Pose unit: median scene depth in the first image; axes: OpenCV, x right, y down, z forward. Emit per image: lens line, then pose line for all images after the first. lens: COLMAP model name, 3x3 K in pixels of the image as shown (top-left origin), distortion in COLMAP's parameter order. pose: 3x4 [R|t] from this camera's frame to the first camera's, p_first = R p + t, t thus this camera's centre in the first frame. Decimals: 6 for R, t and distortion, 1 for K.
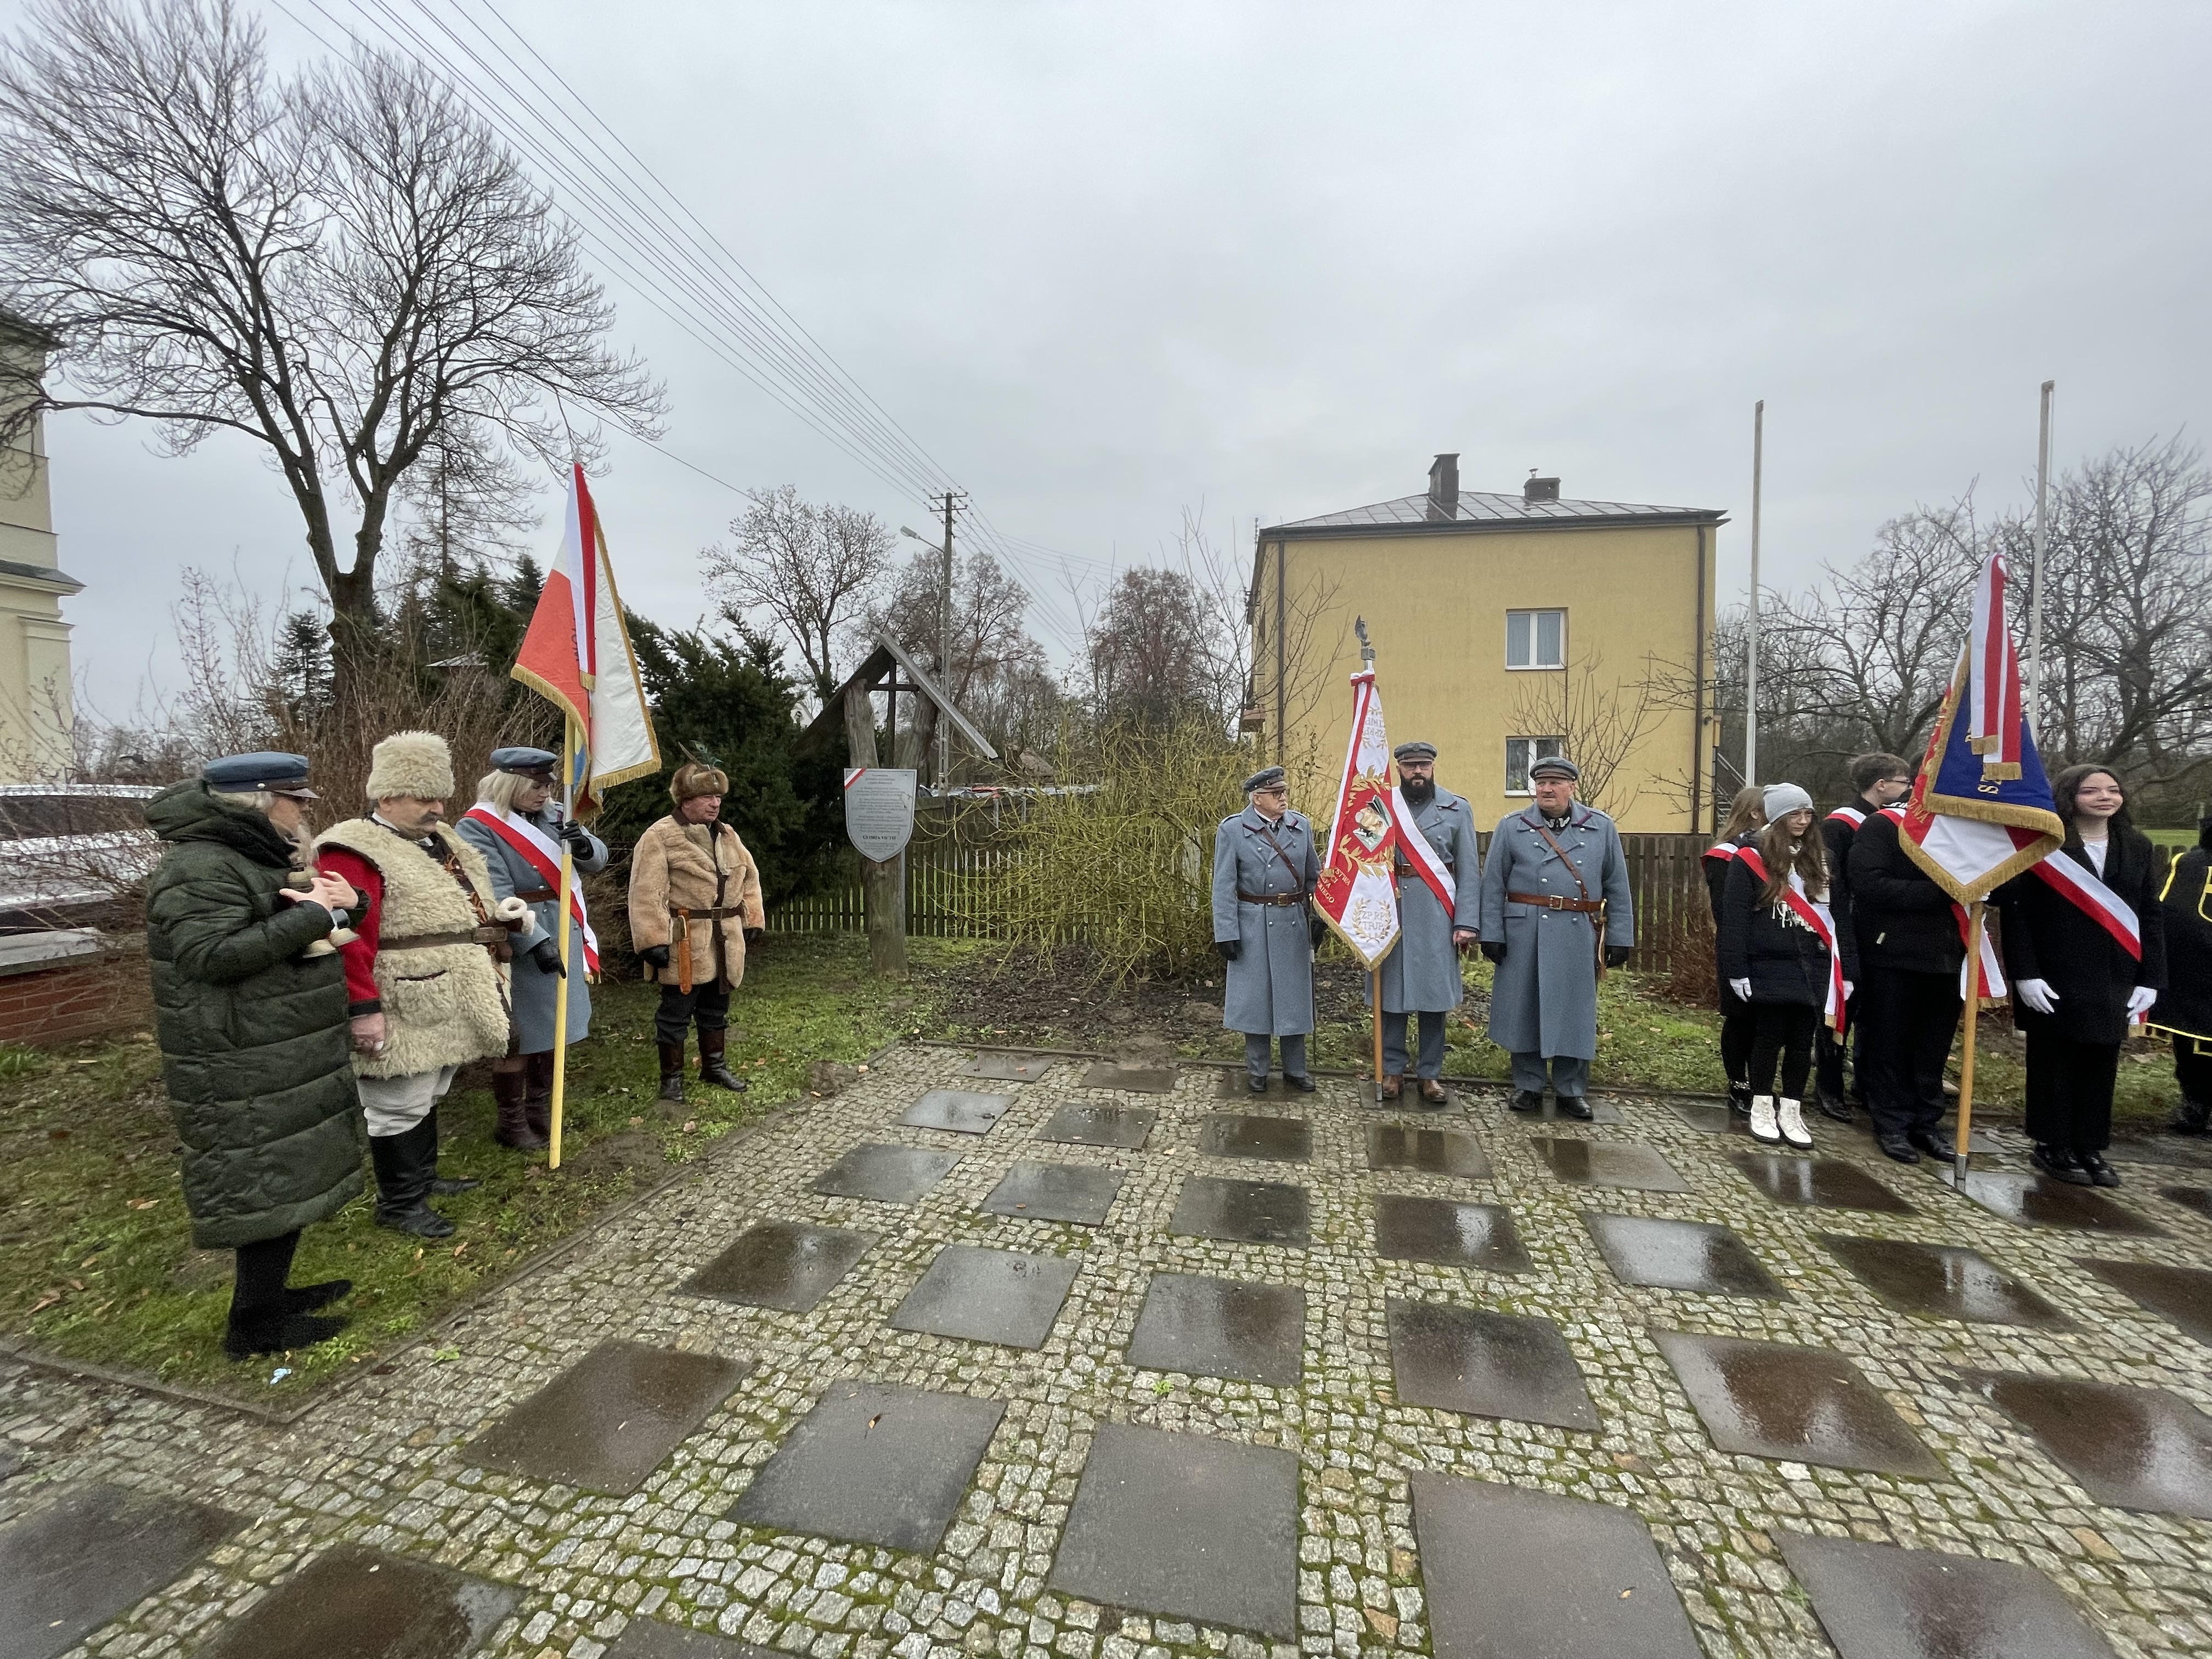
lens RADIAL K [[871.5, 0, 1105.0], [0, 871.5, 813.4], [0, 0, 1]] dist [-0.004356, 0.000236]
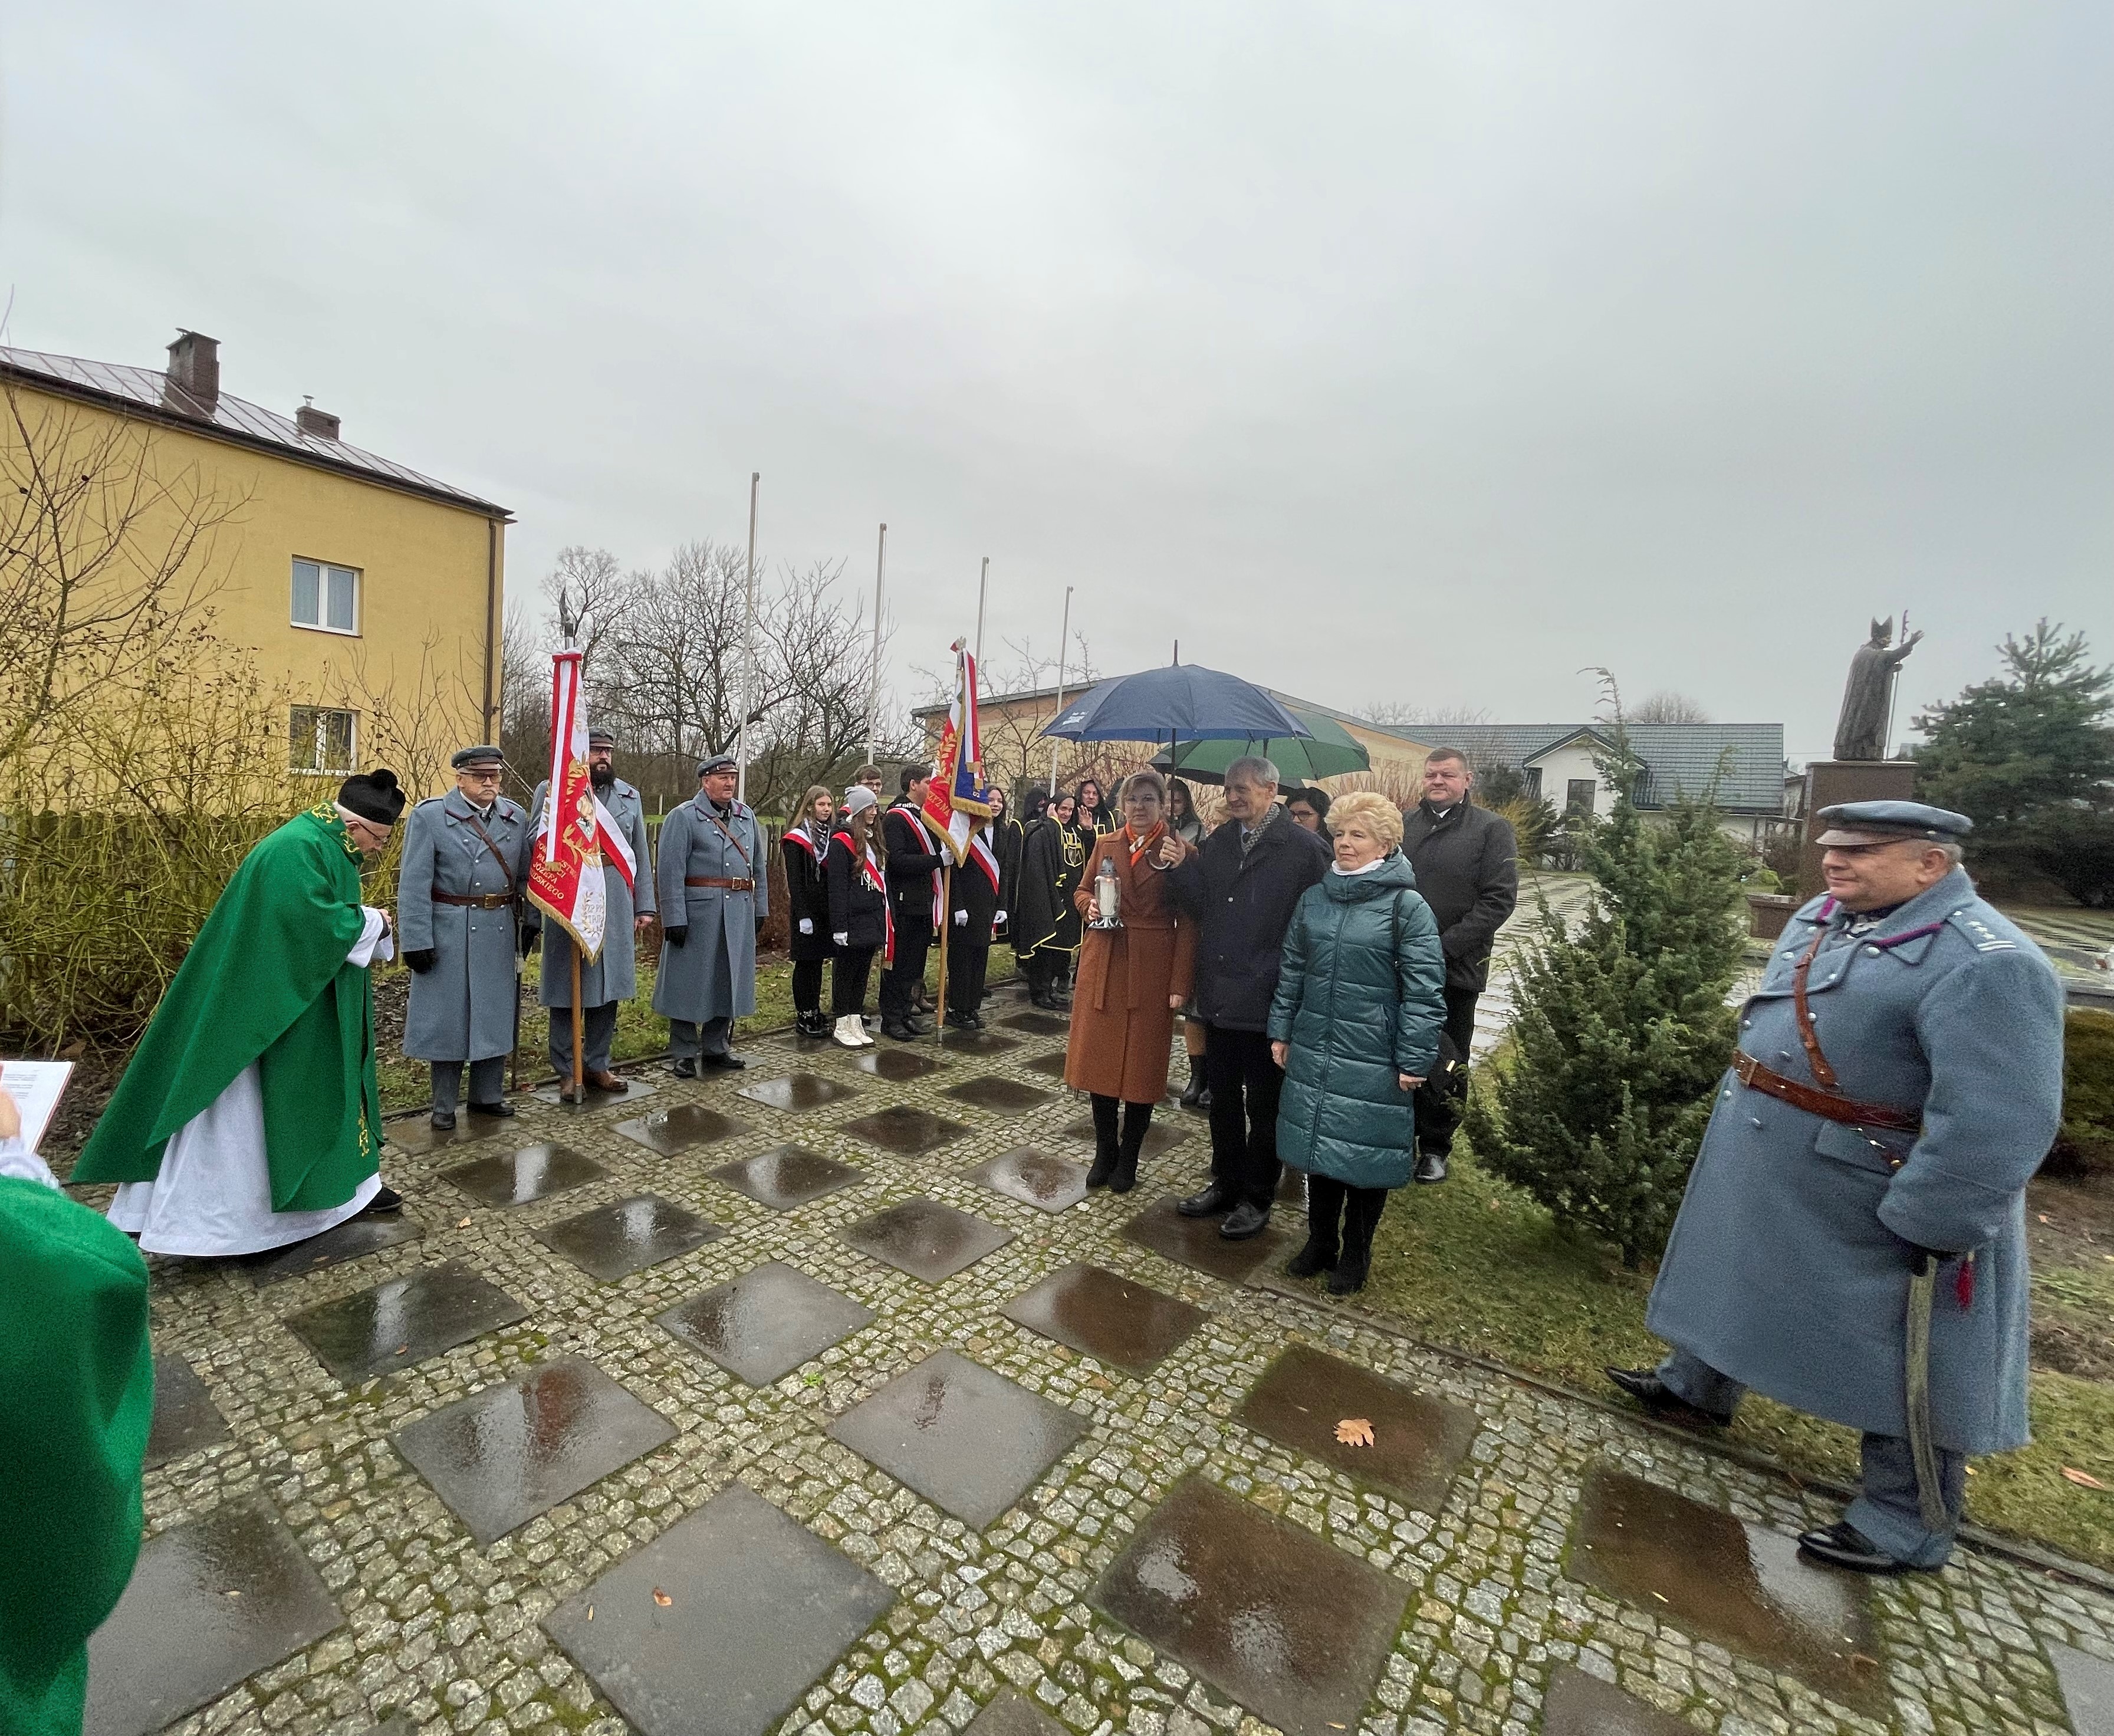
lens RADIAL K [[921.1, 0, 937.3], [0, 921.1, 825.3], [0, 0, 1]] dist [-0.003466, 0.000125]
pose [[0.464730, -0.007568, 0.885420, -0.527063], [-0.020321, 0.999609, 0.019210, -0.001975], [-0.885219, -0.026920, 0.464394, 0.260886]]
